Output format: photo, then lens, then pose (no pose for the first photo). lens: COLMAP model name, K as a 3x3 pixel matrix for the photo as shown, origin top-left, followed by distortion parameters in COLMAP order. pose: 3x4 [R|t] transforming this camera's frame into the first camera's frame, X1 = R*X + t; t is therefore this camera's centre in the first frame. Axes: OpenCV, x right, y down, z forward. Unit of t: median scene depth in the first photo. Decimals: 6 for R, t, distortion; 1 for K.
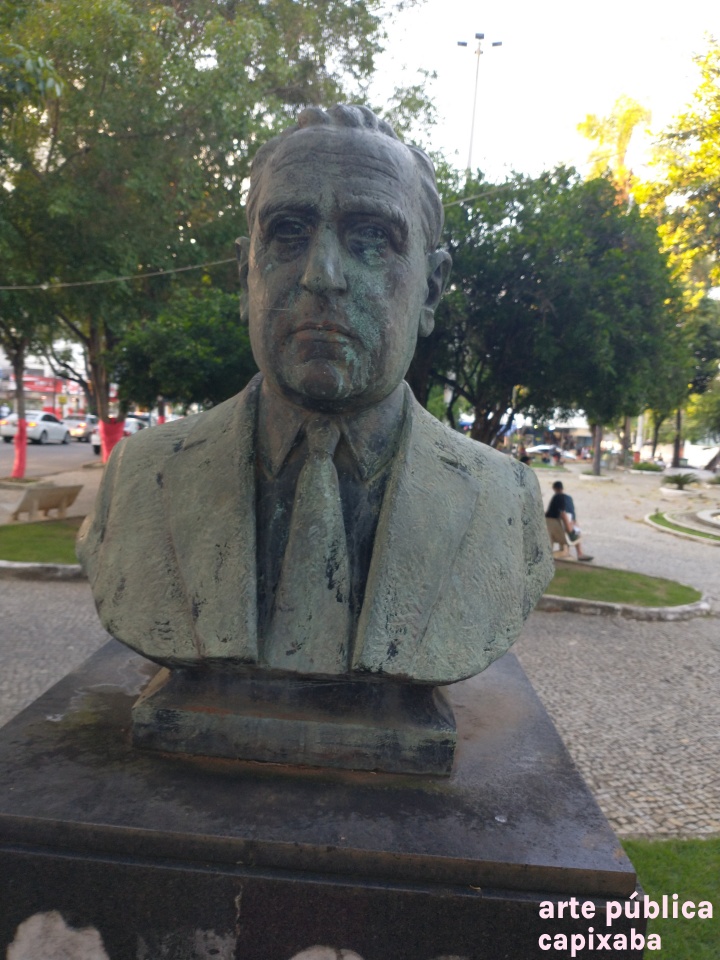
lens RADIAL K [[845.9, 0, 357.8], [0, 845.9, 495.1], [0, 0, 1]] dist [0.072029, -0.207151]
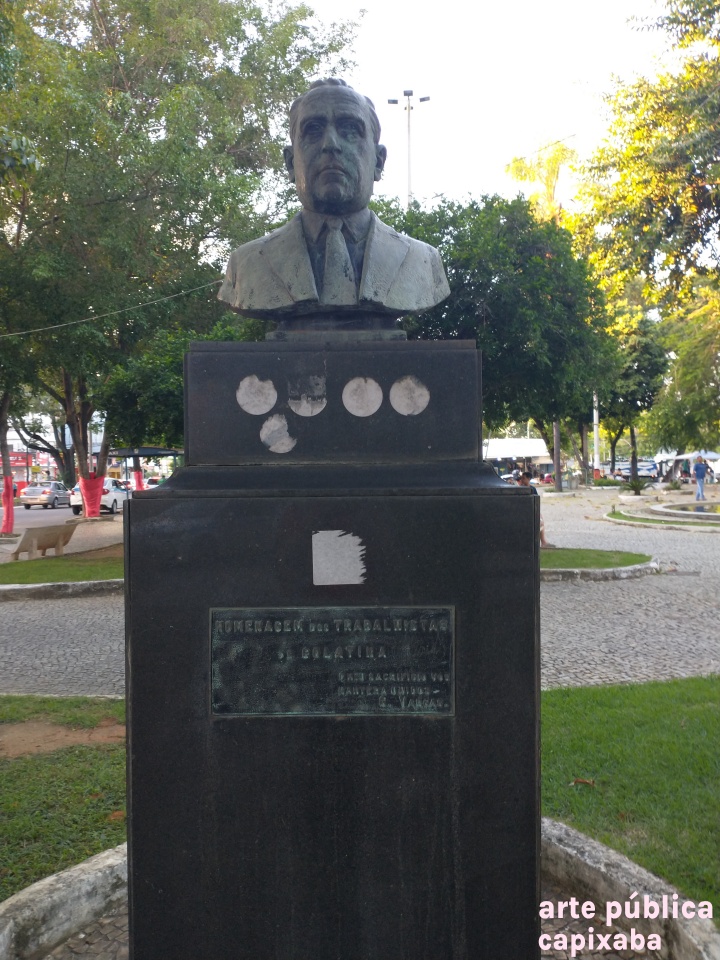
lens RADIAL K [[823.6, 0, 360.0], [0, 823.6, 480.0], [0, 0, 1]] dist [0.161942, -0.489498]
pose [[0.995316, -0.088562, 0.038776, -0.009432], [0.091079, 0.993463, -0.068814, 0.058524], [-0.032428, 0.072023, 0.996876, -0.086815]]
